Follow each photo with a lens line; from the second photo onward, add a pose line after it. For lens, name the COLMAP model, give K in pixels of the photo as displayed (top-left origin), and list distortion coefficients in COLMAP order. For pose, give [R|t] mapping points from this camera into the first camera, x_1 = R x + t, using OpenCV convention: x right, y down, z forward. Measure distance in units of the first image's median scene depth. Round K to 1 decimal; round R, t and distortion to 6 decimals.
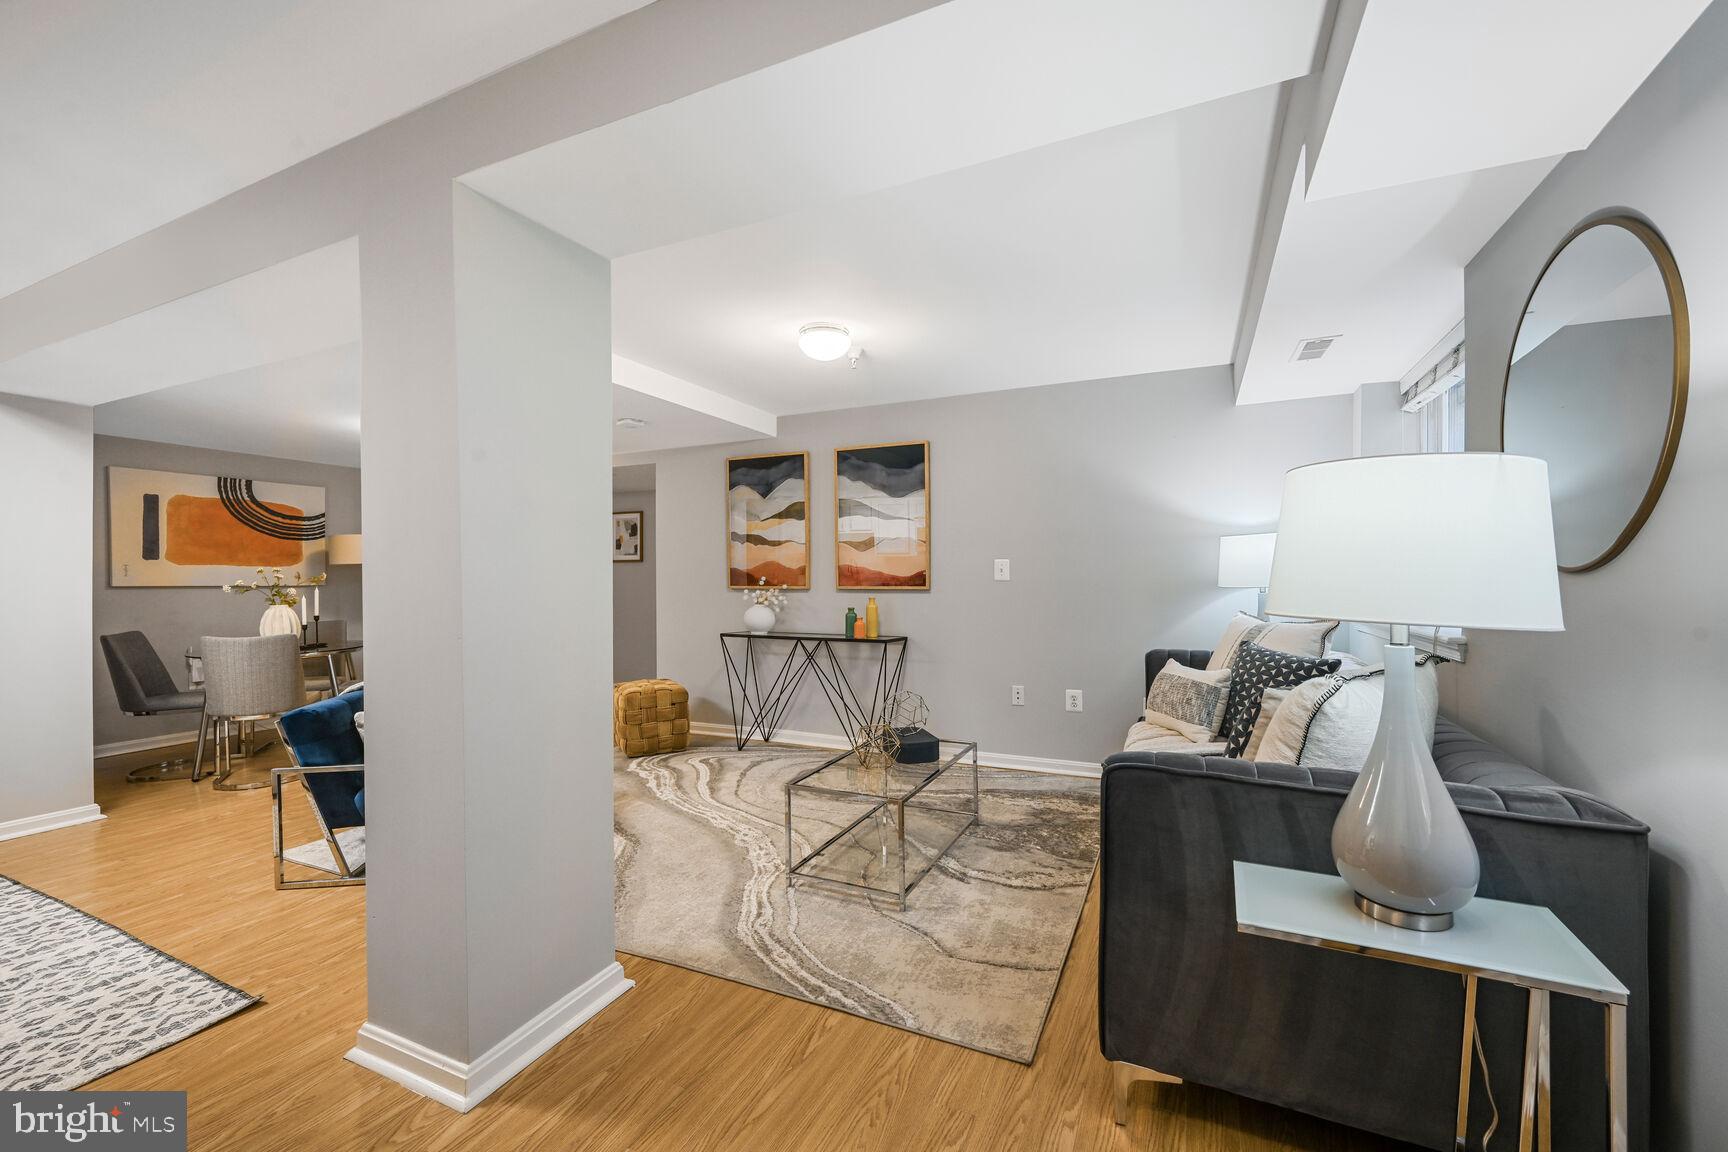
lens RADIAL K [[668.5, 0, 863.3], [0, 668.5, 564.9], [0, 0, 1]] dist [-0.002217, 0.000153]
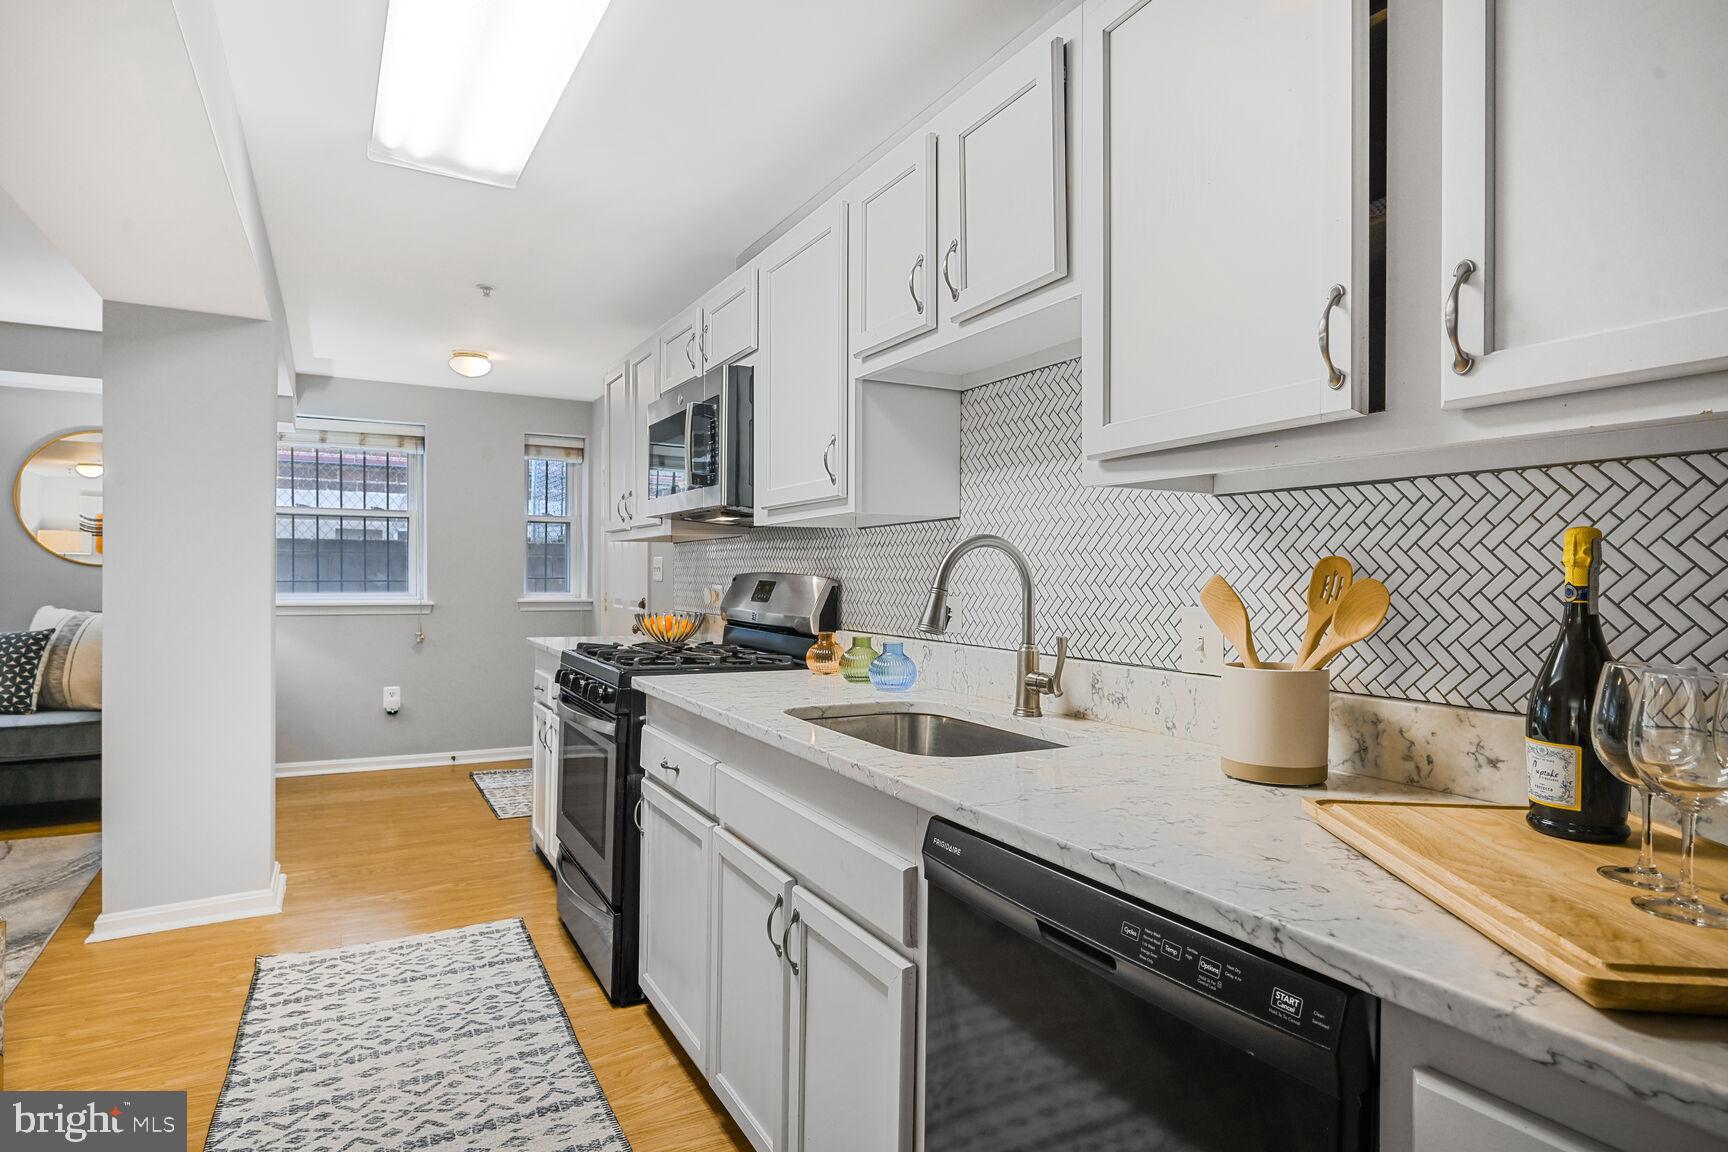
lens RADIAL K [[947.6, 0, 867.7], [0, 947.6, 573.2], [0, 0, 1]] dist [0.004523, 0.002152]
pose [[-0.796085, -0.006794, 0.605147, -1.165729], [-0.018845, 0.999730, -0.013566, 0.009717], [-0.604892, -0.022204, -0.795998, 0.729697]]
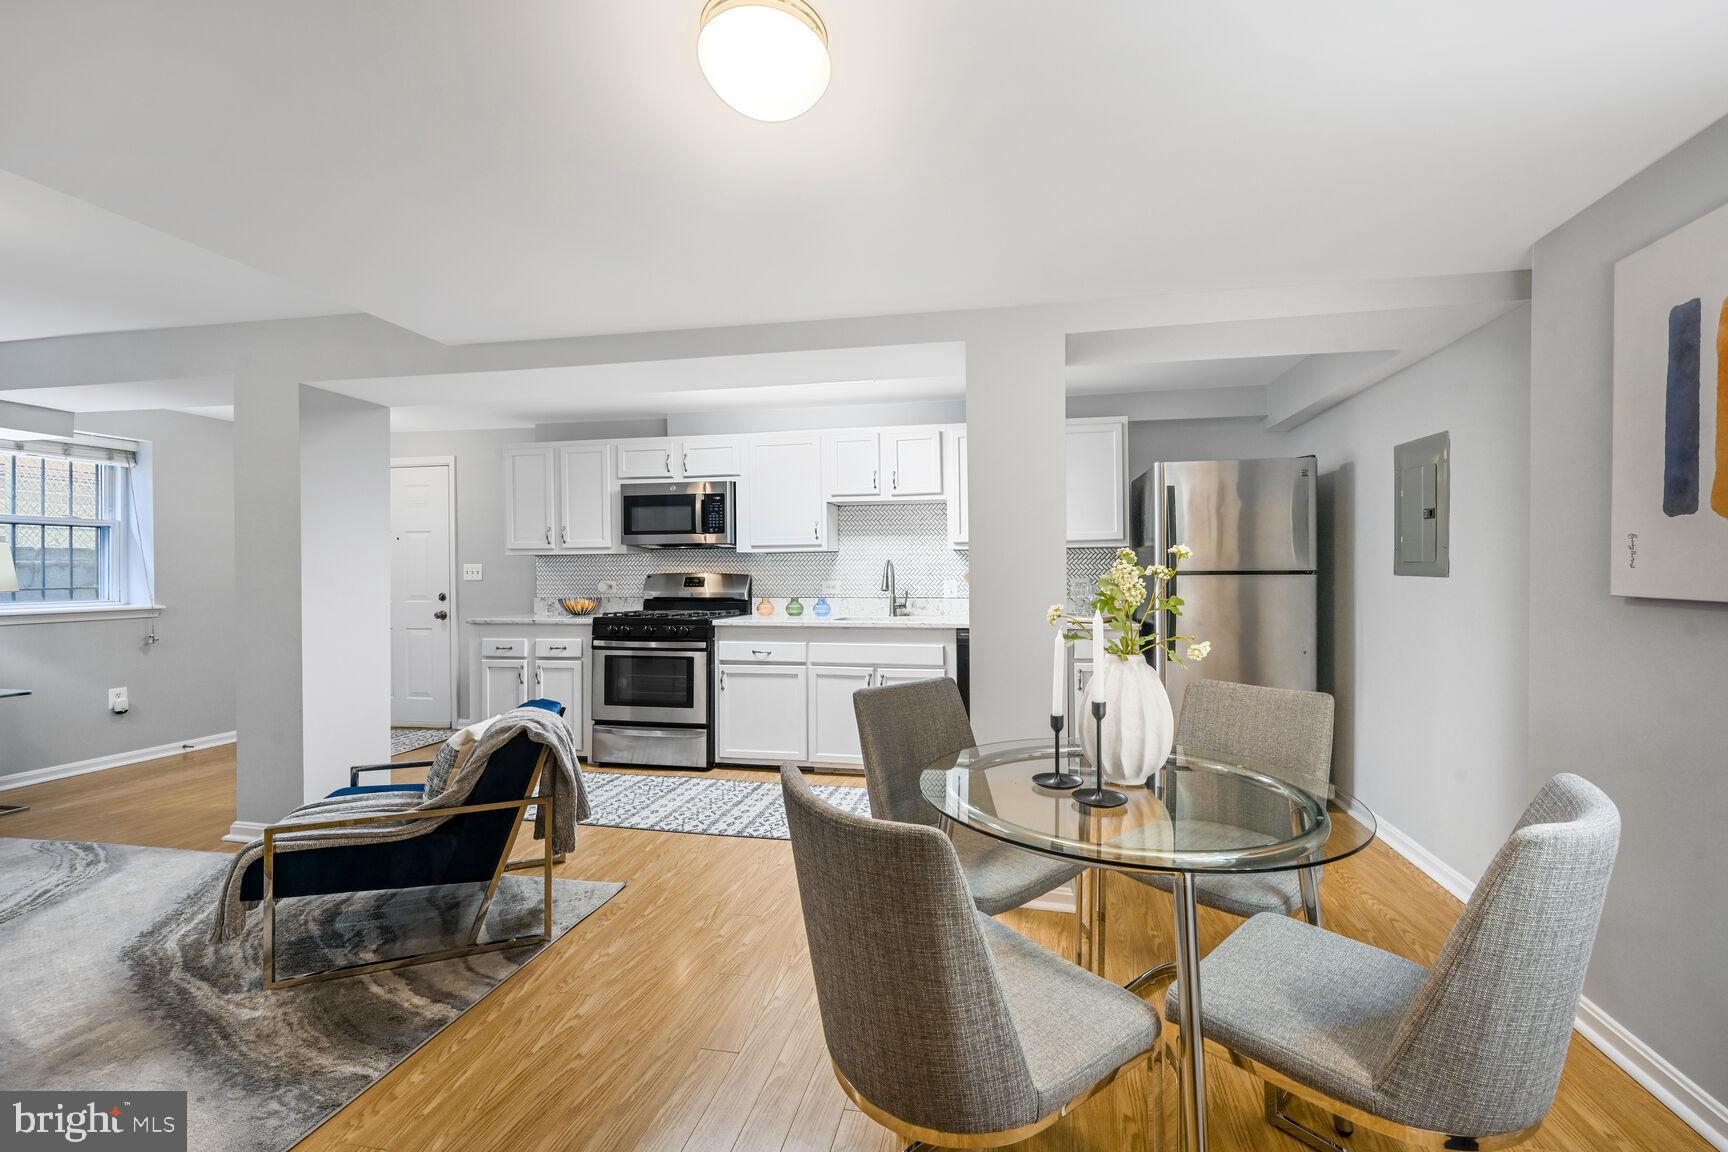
lens RADIAL K [[706.6, 0, 907.3], [0, 706.6, 571.3], [0, 0, 1]] dist [0.010848, -0.002021]
pose [[-0.972478, 0.005940, -0.232919, -0.699728], [0.009457, 0.999858, -0.013983, 0.016838], [0.232802, -0.015801, -0.972396, 1.400533]]
